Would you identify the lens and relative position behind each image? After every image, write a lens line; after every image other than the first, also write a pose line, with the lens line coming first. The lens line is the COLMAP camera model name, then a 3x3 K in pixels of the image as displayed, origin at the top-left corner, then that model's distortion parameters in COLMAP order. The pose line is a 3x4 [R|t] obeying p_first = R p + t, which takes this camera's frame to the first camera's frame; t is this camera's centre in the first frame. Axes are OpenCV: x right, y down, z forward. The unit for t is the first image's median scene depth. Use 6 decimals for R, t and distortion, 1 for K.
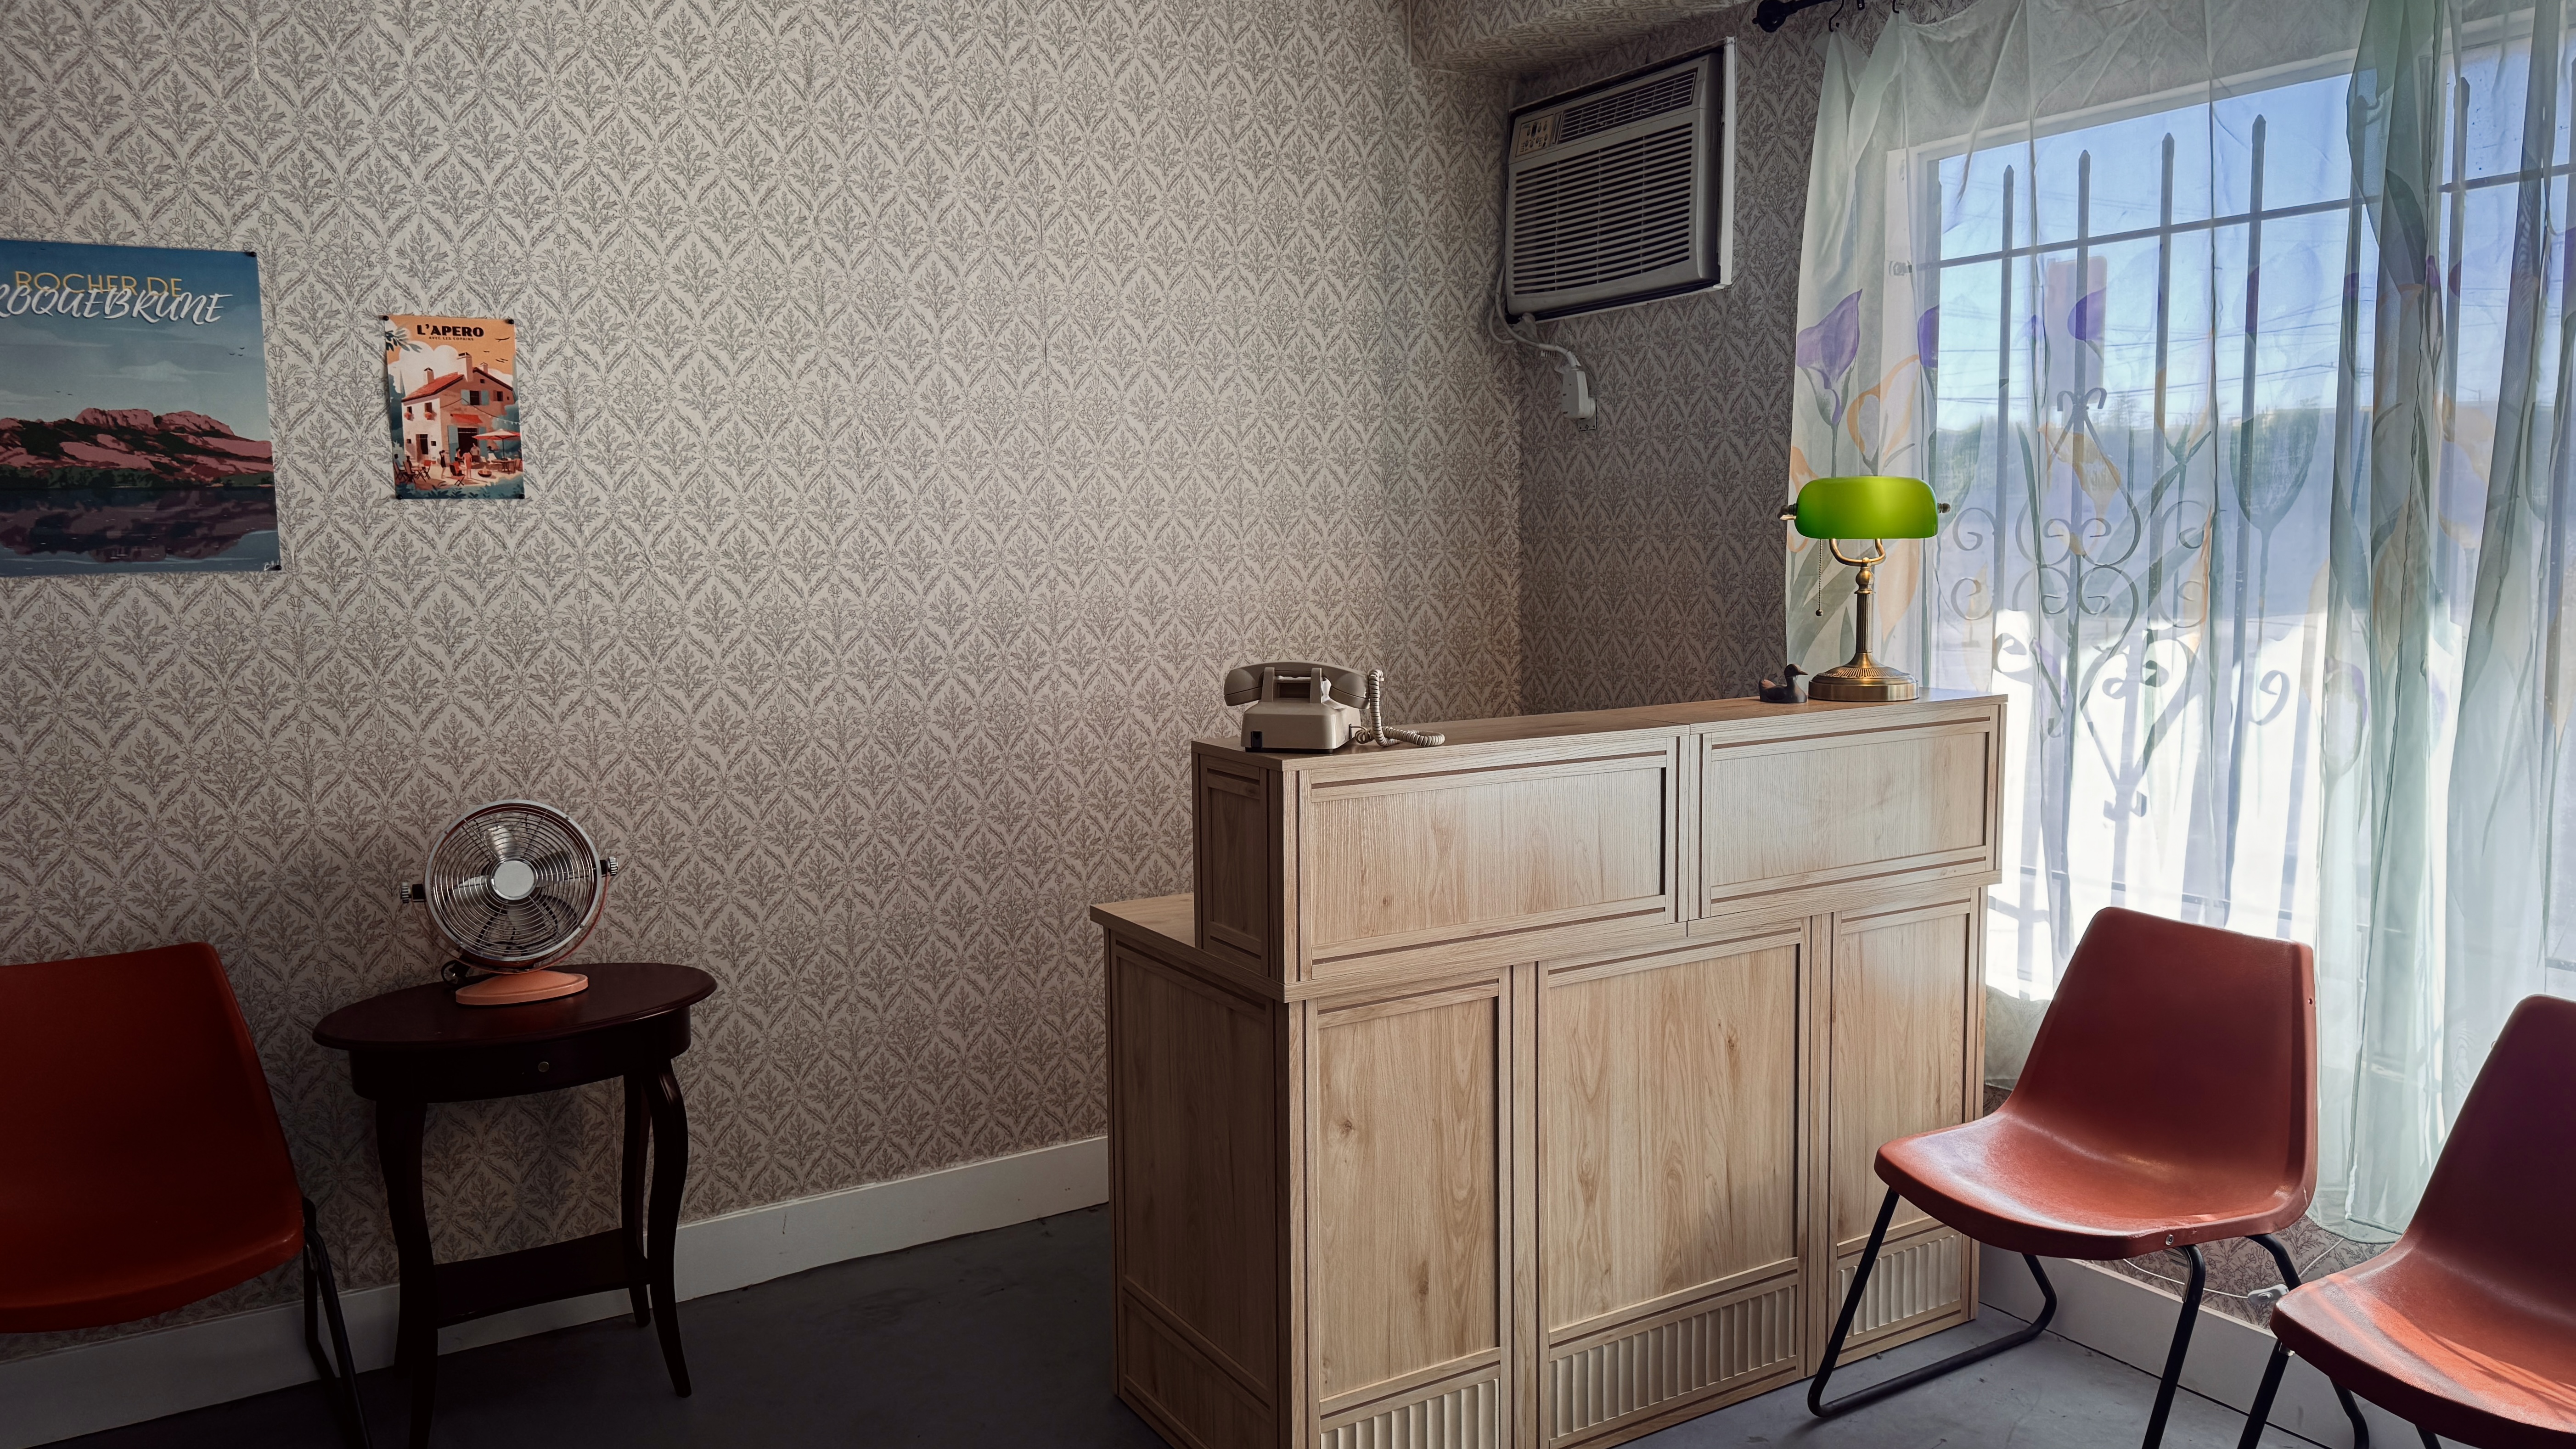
lens RADIAL K [[1761.0, 0, 1279.1], [0, 1761.0, 733.0], [0, 0, 1]] dist [0.141649, -0.296634]
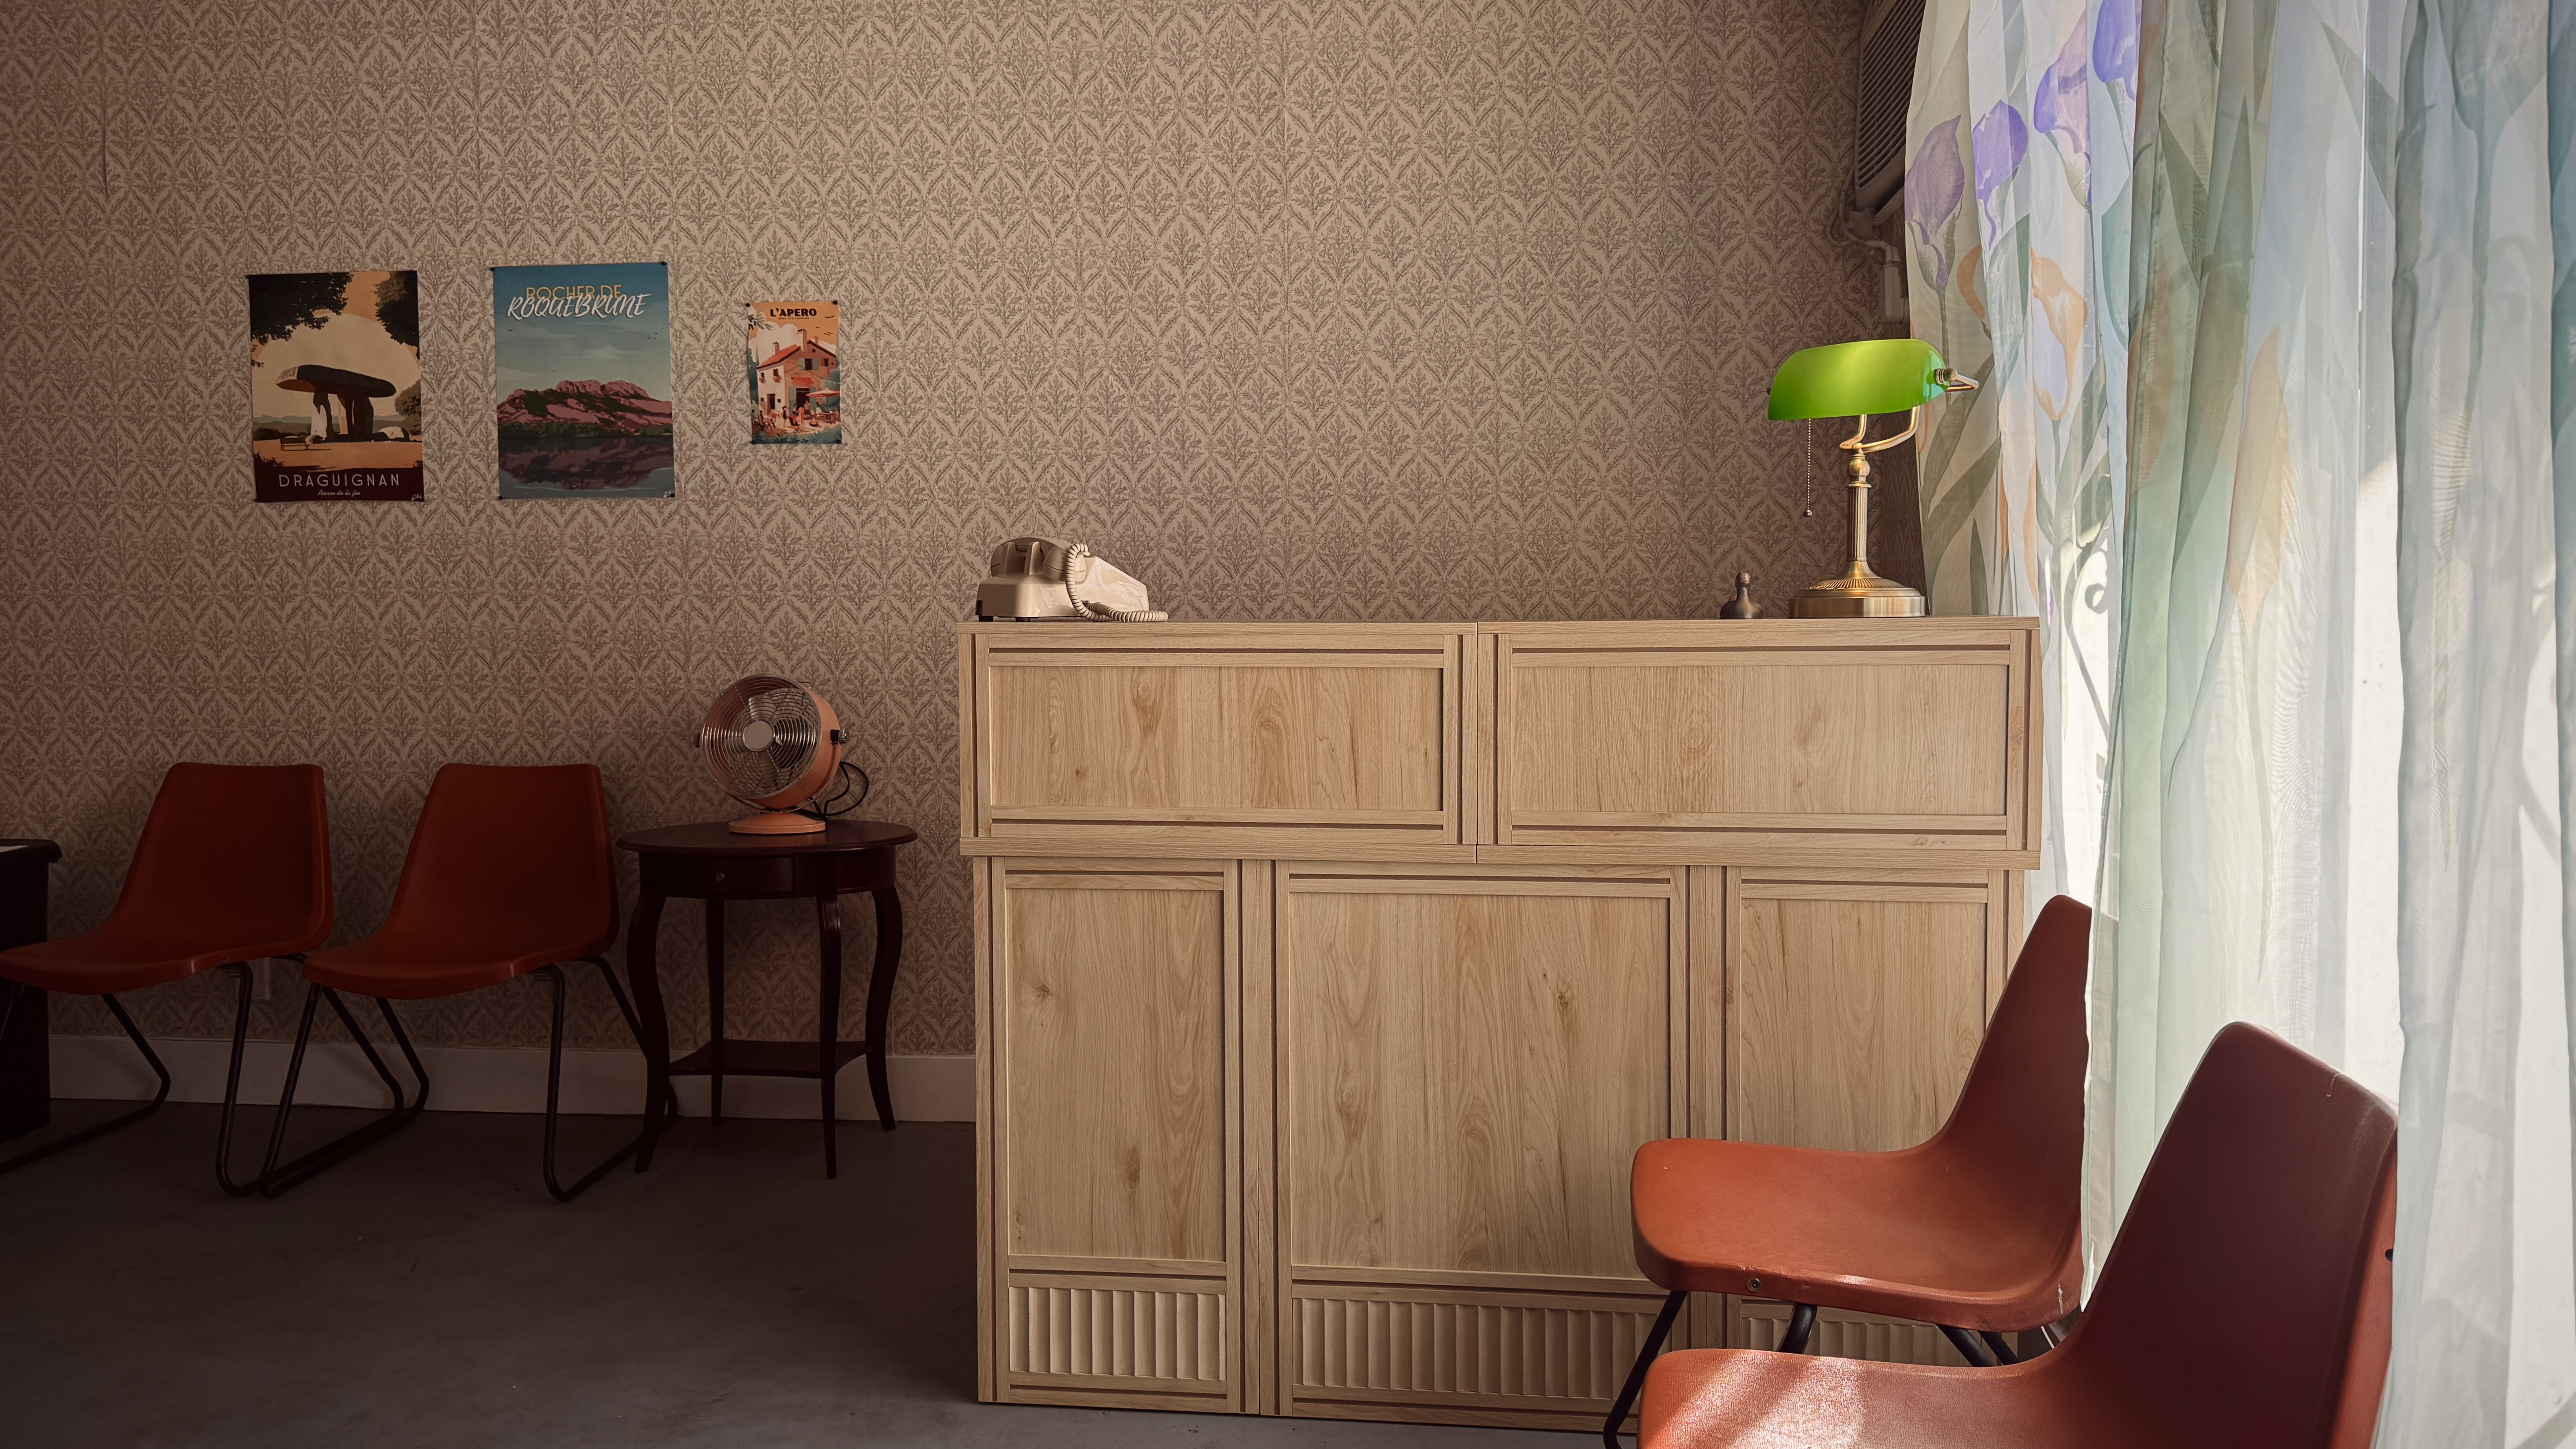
lens RADIAL K [[1753.6, 0, 1295.8], [0, 1753.6, 709.7], [0, 0, 1]] dist [0.134162, -0.199679]
pose [[0.797440, 0.050123, -0.601313, 0.573310], [-0.073191, 0.997221, -0.013940, 0.048231], [0.598943, 0.055127, 0.798892, 0.199977]]
